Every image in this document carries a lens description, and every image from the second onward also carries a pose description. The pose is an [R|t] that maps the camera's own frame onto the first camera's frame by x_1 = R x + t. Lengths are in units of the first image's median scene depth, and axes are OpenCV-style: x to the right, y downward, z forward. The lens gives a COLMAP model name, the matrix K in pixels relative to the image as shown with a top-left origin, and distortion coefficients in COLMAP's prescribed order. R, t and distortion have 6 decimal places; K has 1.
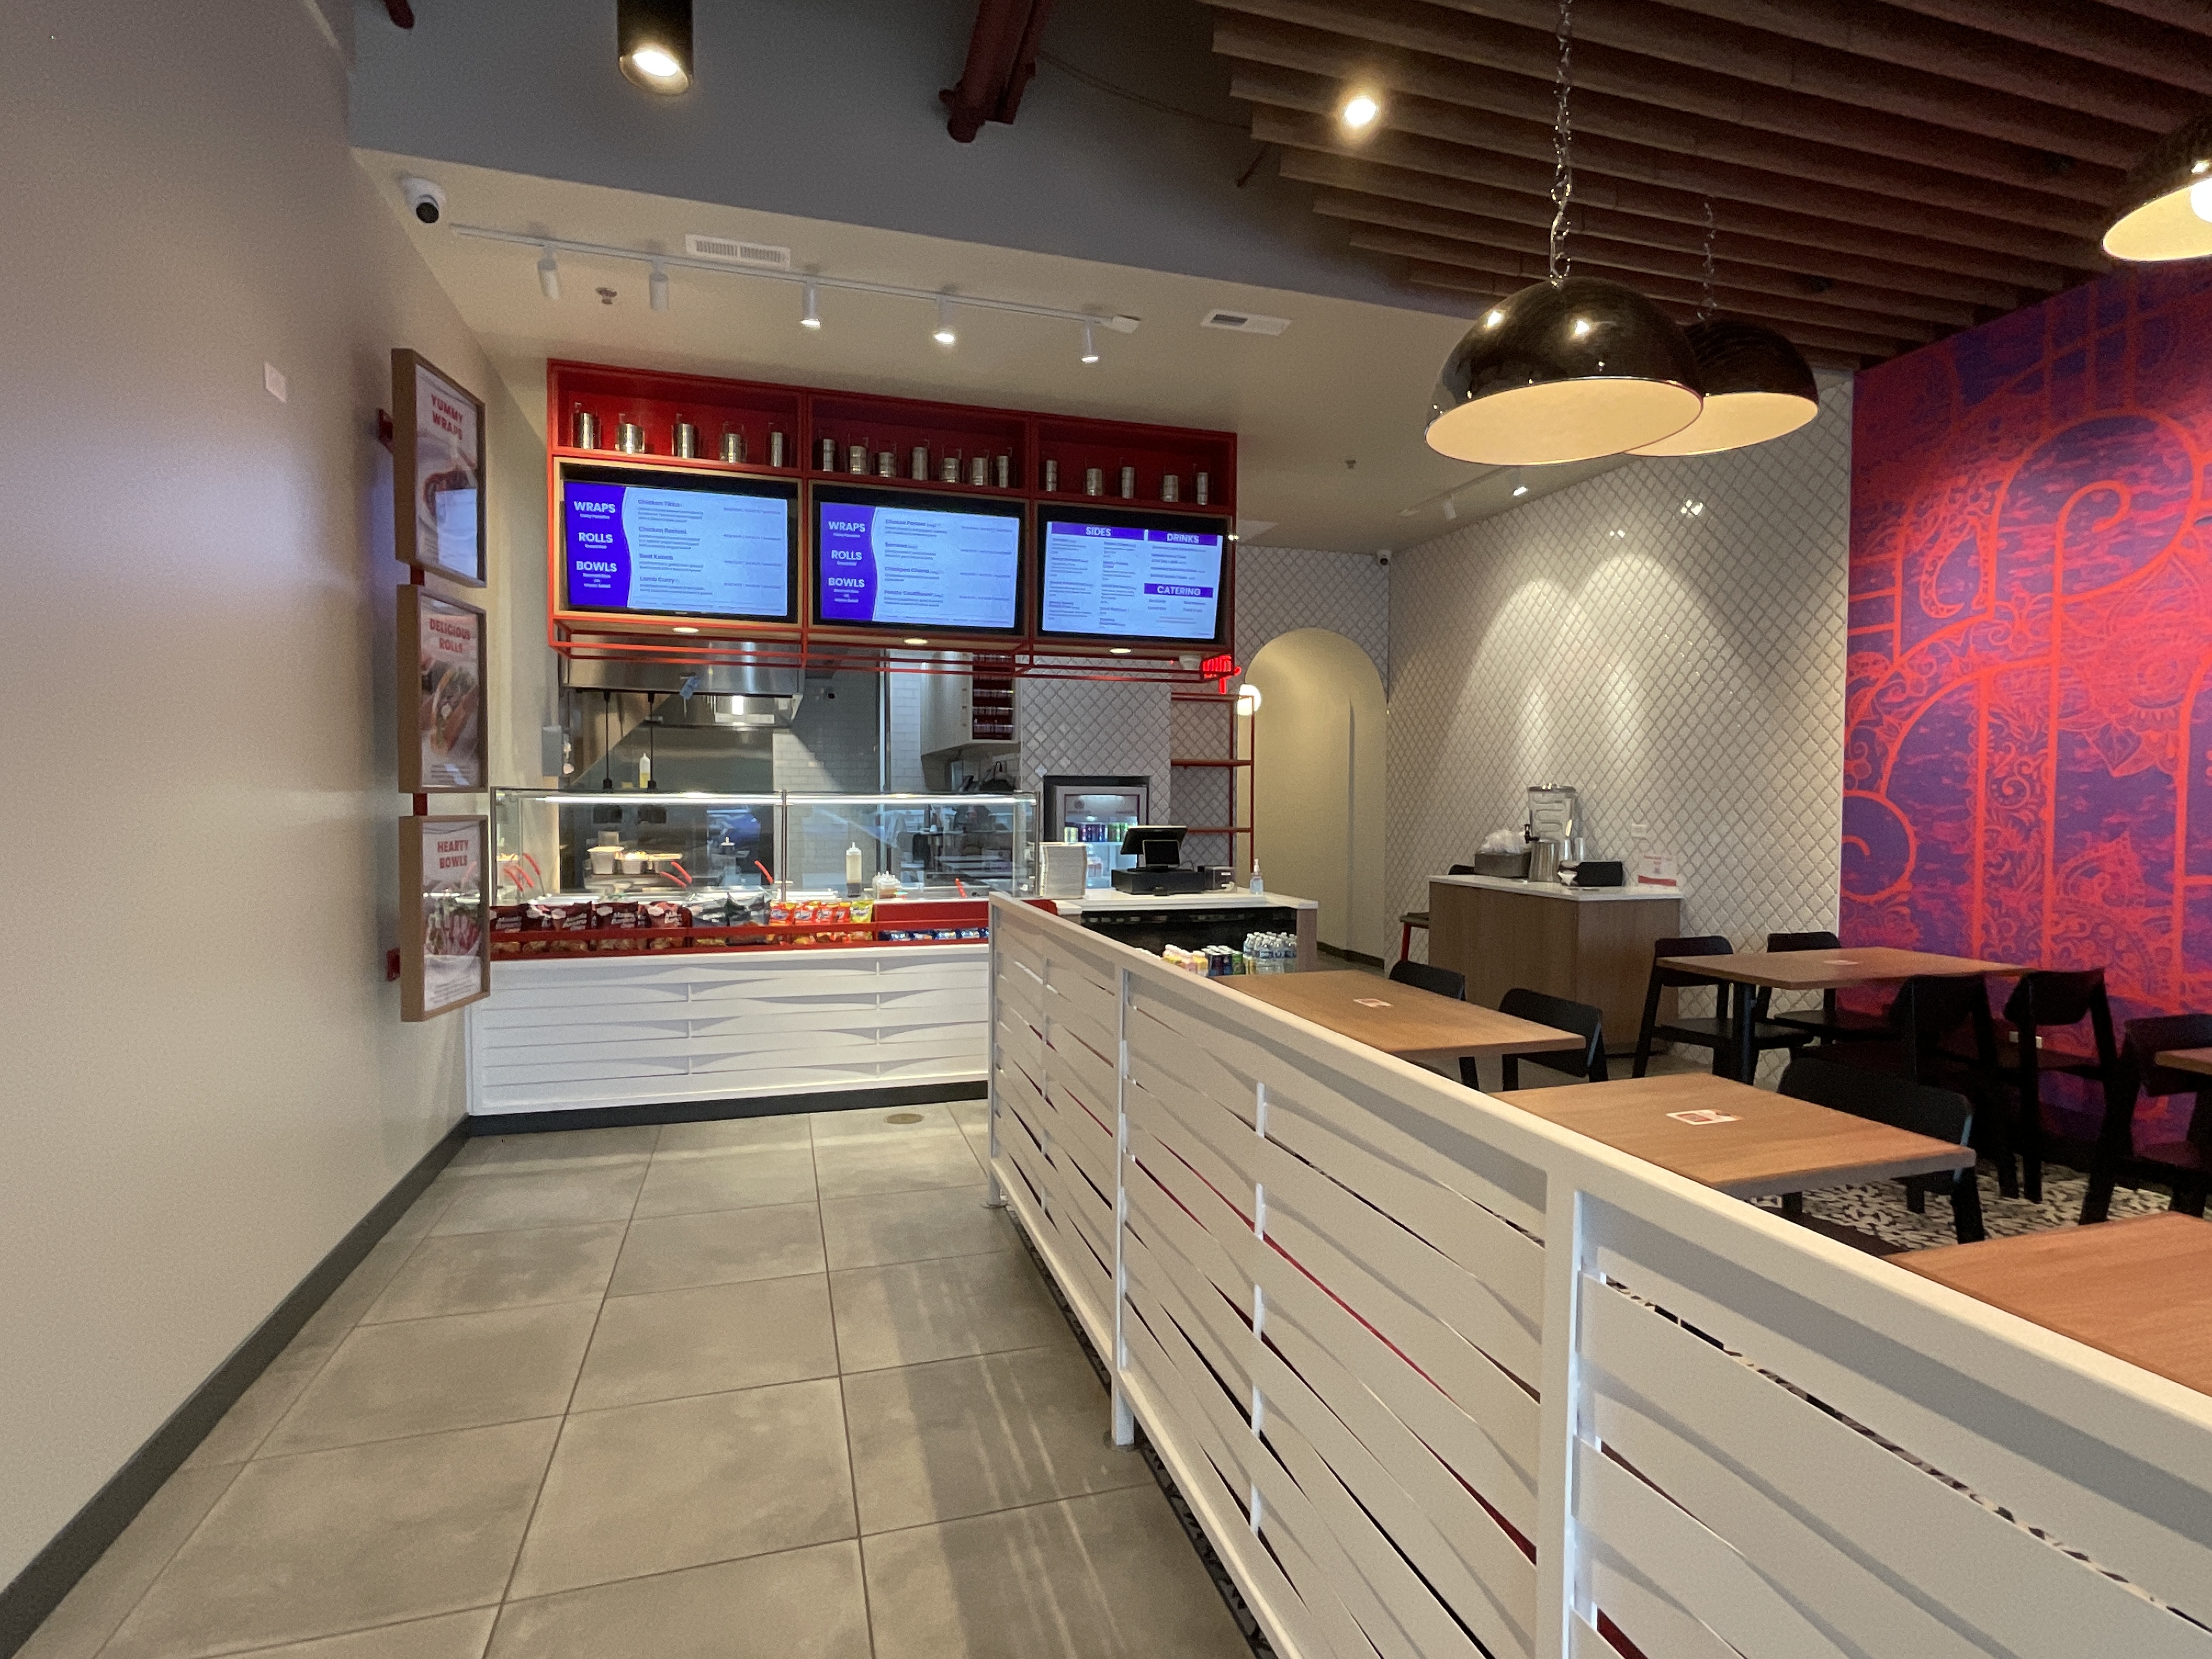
lens RADIAL K [[1099.9, 0, 1105.3], [0, 1099.9, 839.0], [0, 0, 1]] dist [-0.012489, 0.000317]
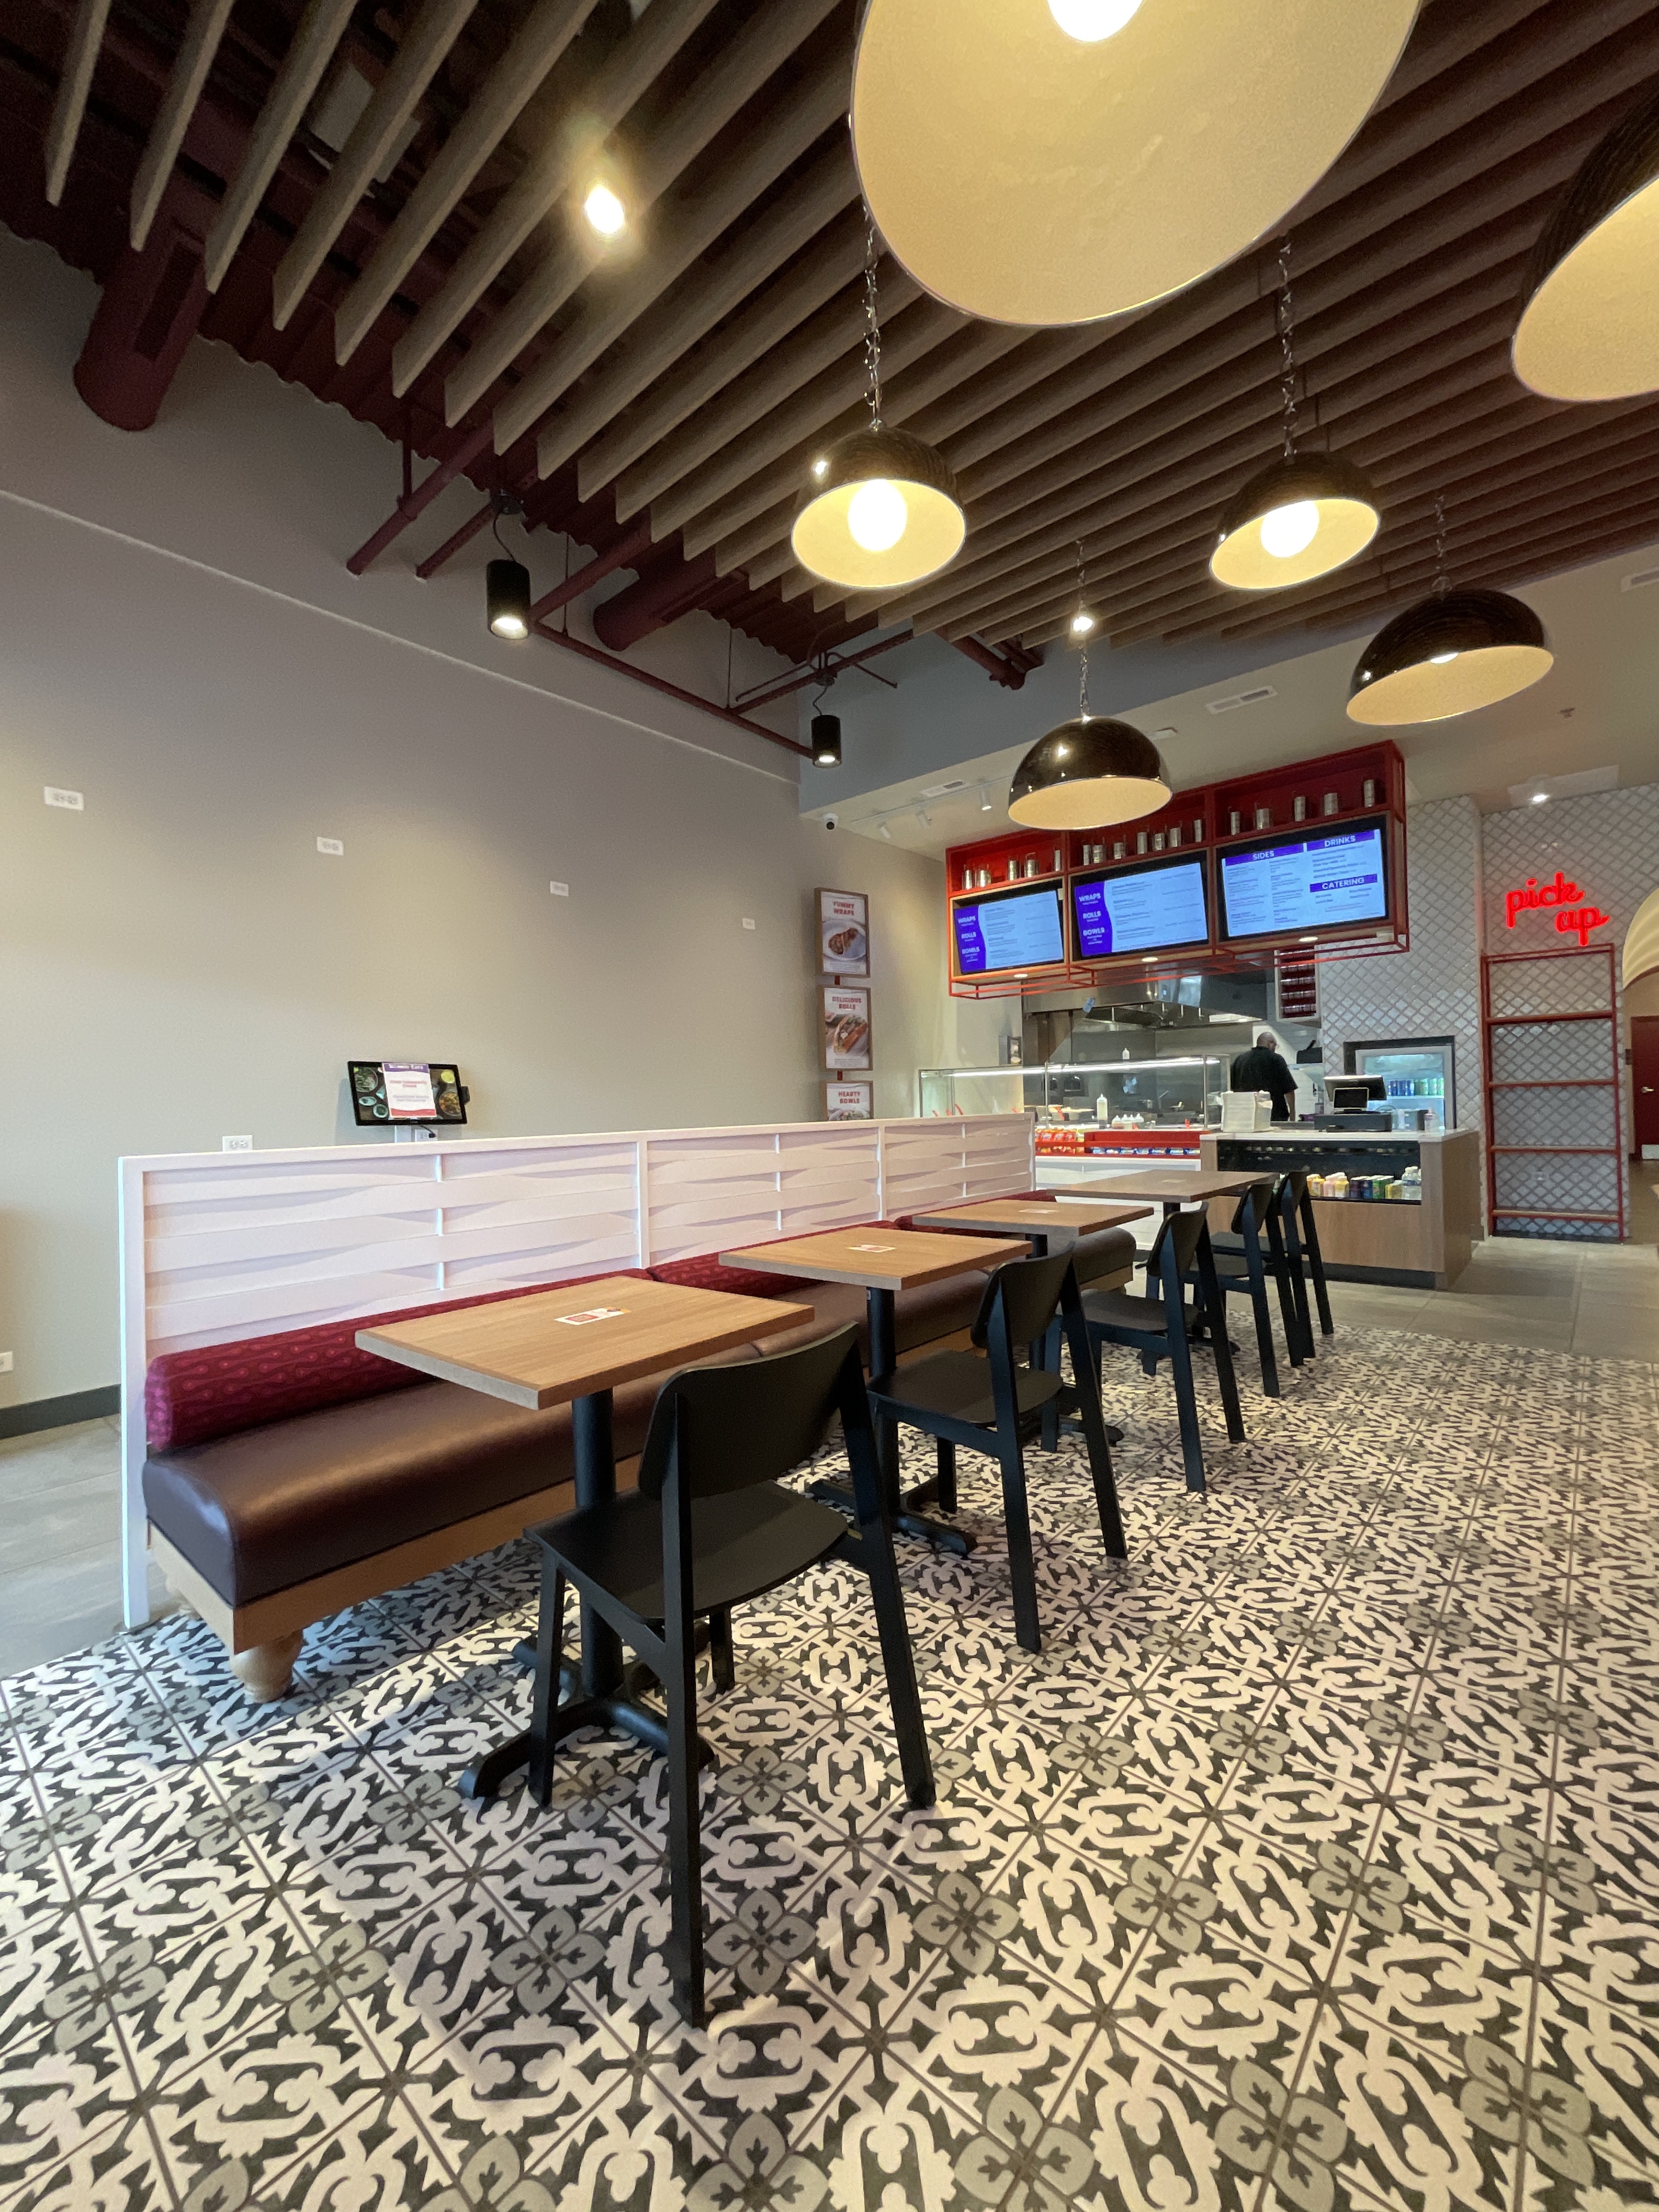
lens RADIAL K [[889.5, 0, 830.4], [0, 889.5, 1097.2], [0, 0, 1]] dist [-0.001119, 0.000027]
pose [[0.531881, -0.027034, -0.846387, 0.647471], [-0.002353, 0.999439, -0.033401, 0.051303], [0.846816, 0.019757, 0.531520, -0.009349]]
